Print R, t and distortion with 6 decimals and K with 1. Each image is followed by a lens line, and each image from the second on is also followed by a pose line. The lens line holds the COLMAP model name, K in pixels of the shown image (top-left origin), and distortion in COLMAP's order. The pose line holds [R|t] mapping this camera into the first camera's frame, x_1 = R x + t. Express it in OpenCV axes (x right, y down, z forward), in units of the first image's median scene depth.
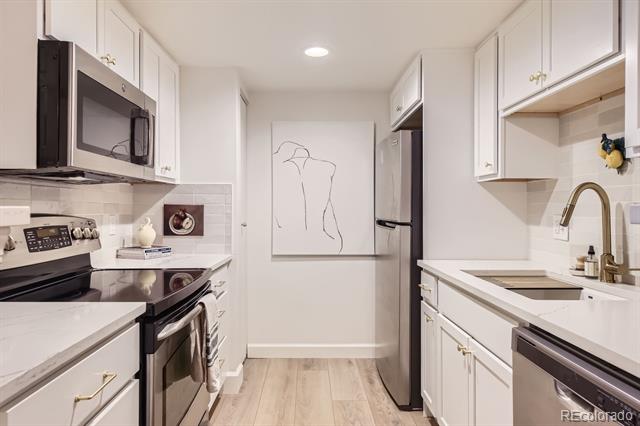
lens RADIAL K [[421.7, 0, 310.9], [0, 421.7, 202.6], [0, 0, 1]] dist [0.020525, -0.000559]
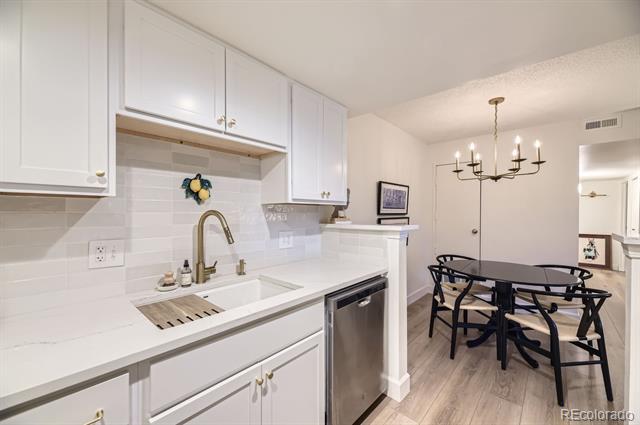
lens RADIAL K [[257.0, 0, 318.2], [0, 257.0, 213.5], [0, 0, 1]] dist [0.022019, -0.007104]
pose [[-0.731356, -0.009679, 0.681927, -0.099270], [-0.016107, 0.999866, -0.003083, -0.027280], [-0.681806, -0.013238, -0.731413, 0.925033]]
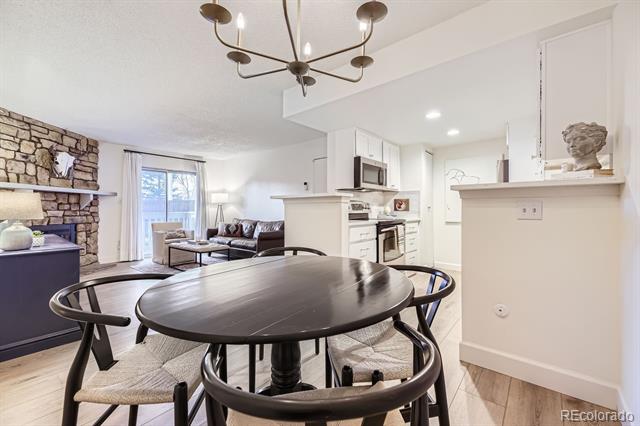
lens RADIAL K [[260.0, 0, 318.7], [0, 260.0, 210.9], [0, 0, 1]] dist [0.020889, -0.006720]
pose [[0.758227, -0.002033, -0.651987, 0.394958], [0.013721, 0.999823, 0.012840, 0.055076], [0.651846, -0.018682, 0.758121, -0.607899]]
